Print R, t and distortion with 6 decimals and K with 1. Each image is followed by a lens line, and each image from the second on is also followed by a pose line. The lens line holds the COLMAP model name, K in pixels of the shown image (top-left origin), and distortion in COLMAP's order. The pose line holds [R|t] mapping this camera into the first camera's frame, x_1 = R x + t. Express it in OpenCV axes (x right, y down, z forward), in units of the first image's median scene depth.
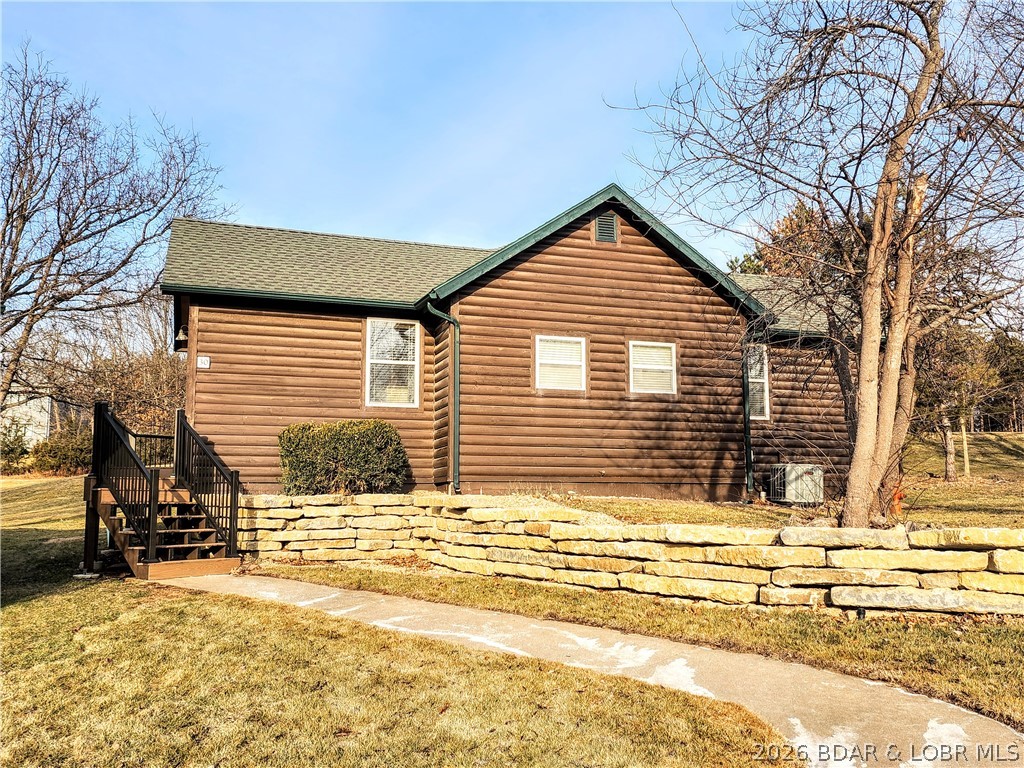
lens RADIAL K [[993.1, 0, 546.8], [0, 993.1, 394.2], [0, 0, 1]] dist [0.082612, 0.000000]
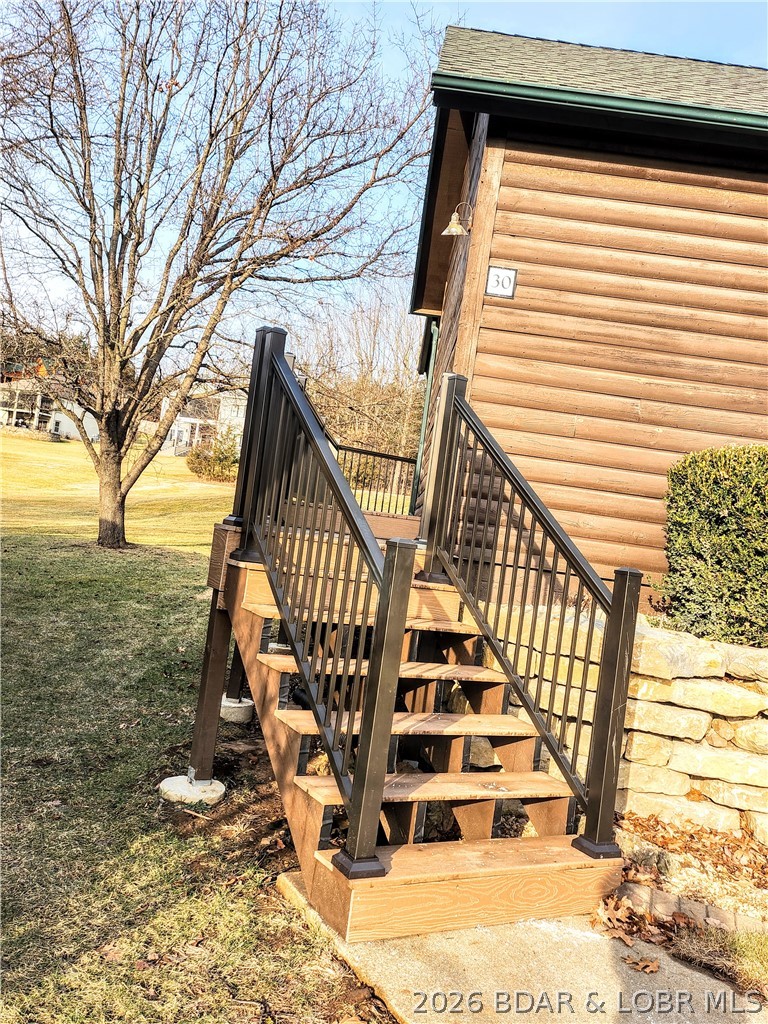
lens RADIAL K [[993.1, 0, 388.4], [0, 993.1, 511.7], [0, 0, 1]] dist [0.082612, 0.000000]
pose [[0.939204, 0.122875, -0.320622, -0.237094], [-0.100352, 0.991235, 0.085918, 0.033228], [0.328369, -0.048520, 0.943303, 0.573022]]
